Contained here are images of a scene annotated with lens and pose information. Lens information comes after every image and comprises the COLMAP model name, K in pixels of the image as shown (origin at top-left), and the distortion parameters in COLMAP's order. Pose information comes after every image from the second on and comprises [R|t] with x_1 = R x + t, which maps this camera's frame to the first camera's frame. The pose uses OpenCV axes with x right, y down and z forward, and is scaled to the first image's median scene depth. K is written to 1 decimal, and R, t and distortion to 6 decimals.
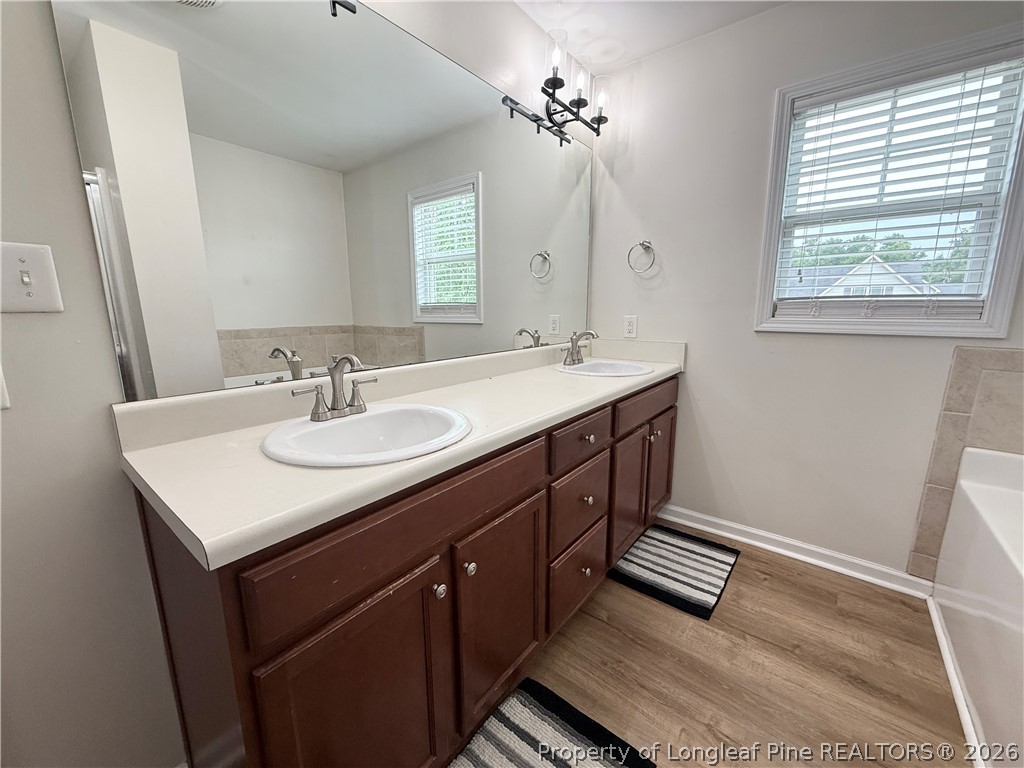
lens RADIAL K [[409.6, 0, 509.5], [0, 409.6, 384.4], [0, 0, 1]] dist [-0.000902, 0.000795]
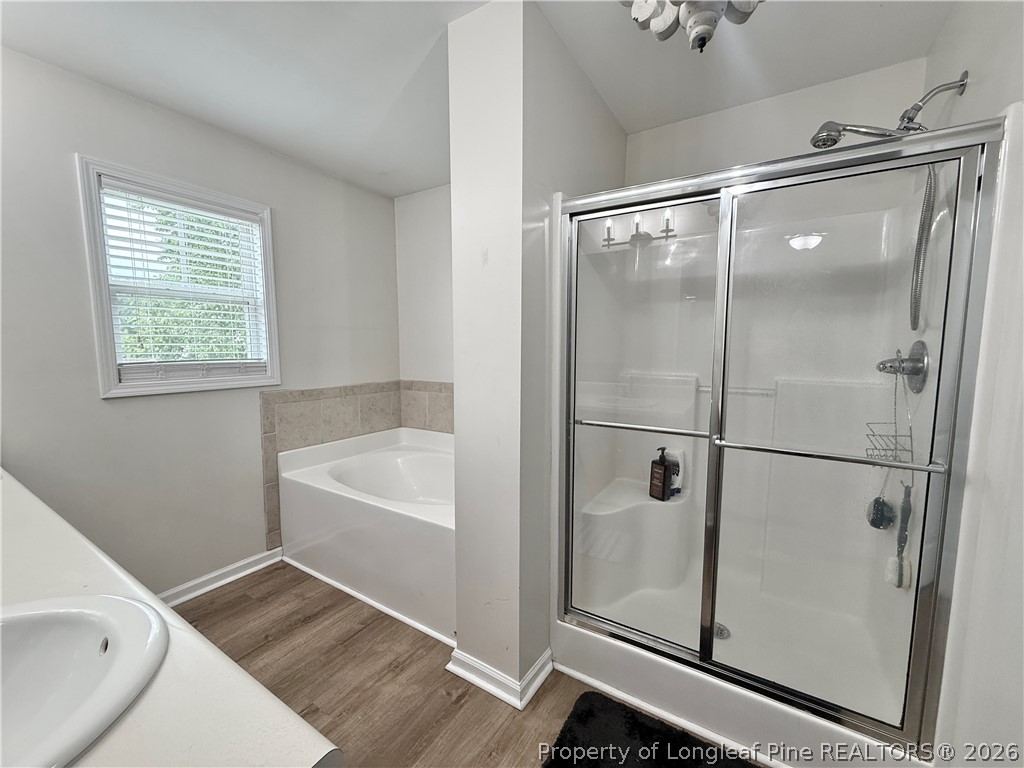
lens RADIAL K [[409.6, 0, 510.7], [0, 409.6, 385.1], [0, 0, 1]] dist [-0.000902, 0.000795]
pose [[-0.115440, -0.090891, 0.989147, -0.513664], [0.187976, 0.975812, 0.111603, -0.106983], [-0.975366, 0.198819, -0.095563, 0.211586]]
